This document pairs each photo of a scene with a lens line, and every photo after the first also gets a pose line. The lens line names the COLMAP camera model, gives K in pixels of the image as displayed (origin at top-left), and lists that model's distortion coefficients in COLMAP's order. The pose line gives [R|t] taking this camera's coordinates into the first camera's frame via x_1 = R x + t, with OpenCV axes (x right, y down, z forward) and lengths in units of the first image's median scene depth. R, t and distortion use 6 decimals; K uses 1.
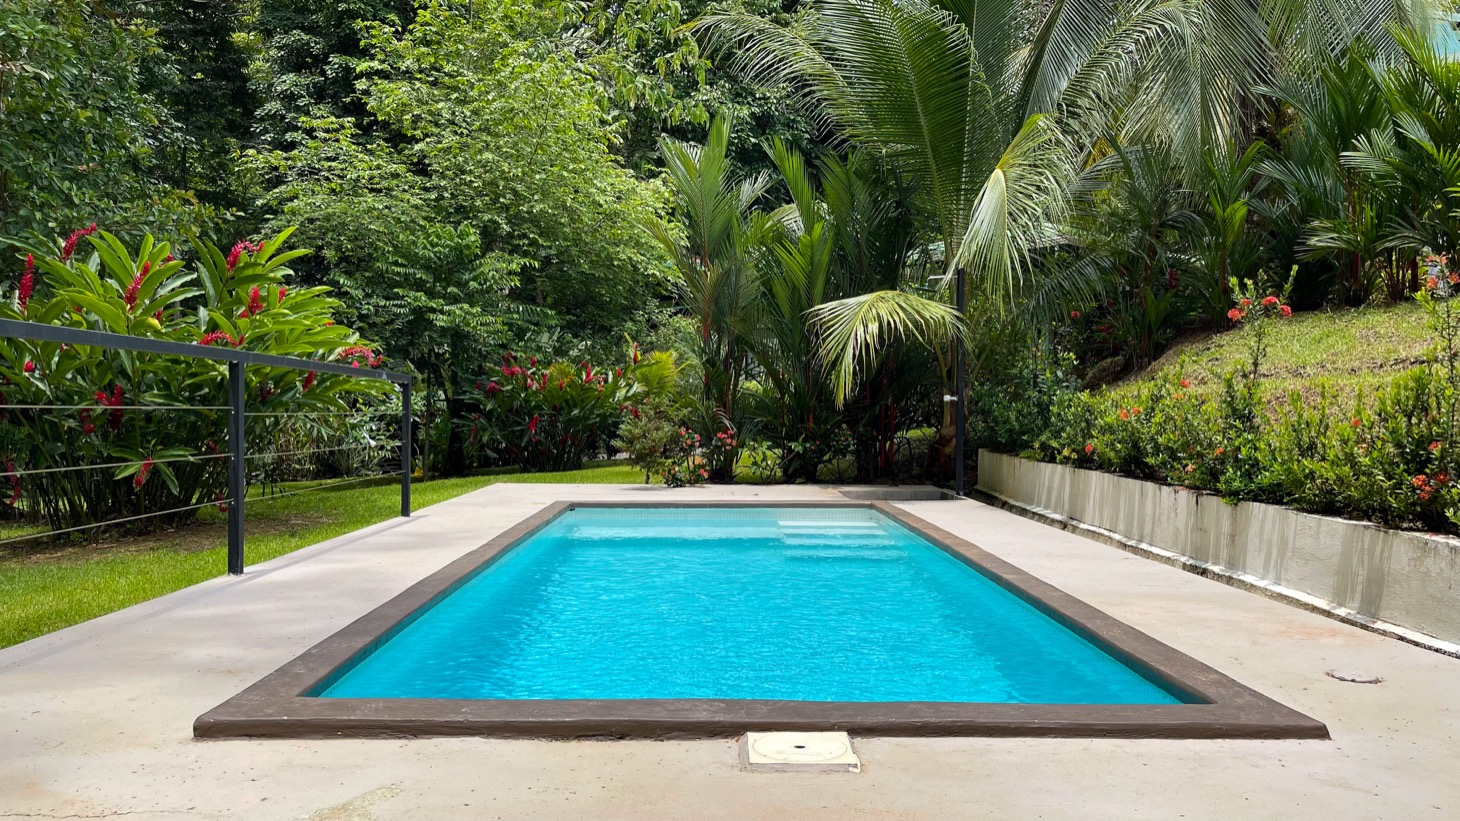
lens RADIAL K [[1119.8, 0, 735.9], [0, 1119.8, 415.1], [0, 0, 1]] dist [0.044936, -0.046576]
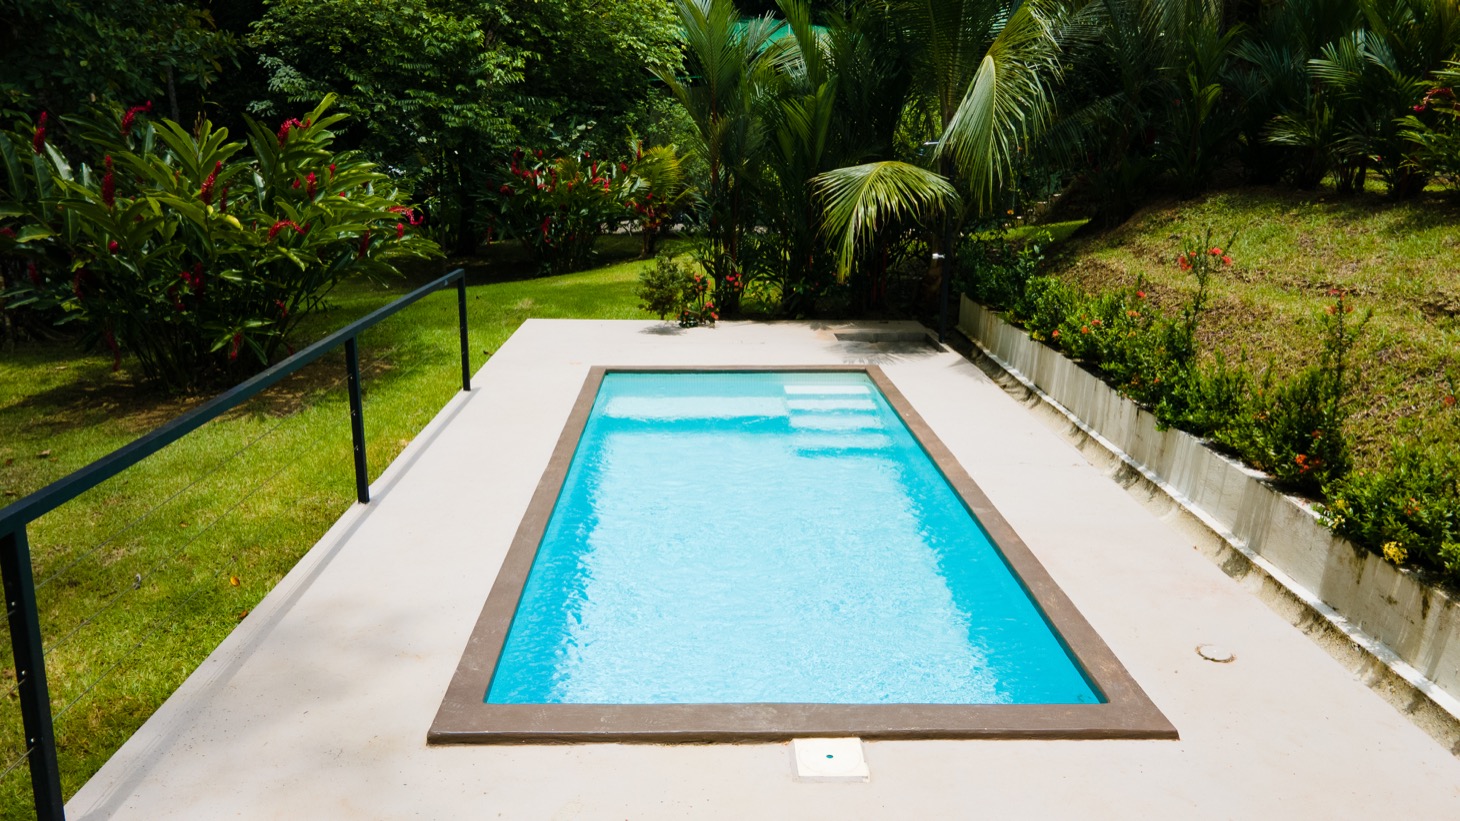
lens RADIAL K [[1083.6, 0, 738.2], [0, 1083.6, 405.5], [0, 0, 1]] dist [0.024239, 0.036881]
pose [[0.999912, 0.001416, 0.013218, -0.020303], [-0.004467, 0.972292, 0.233726, -0.118727], [-0.012521, -0.233764, 0.972213, -0.074776]]
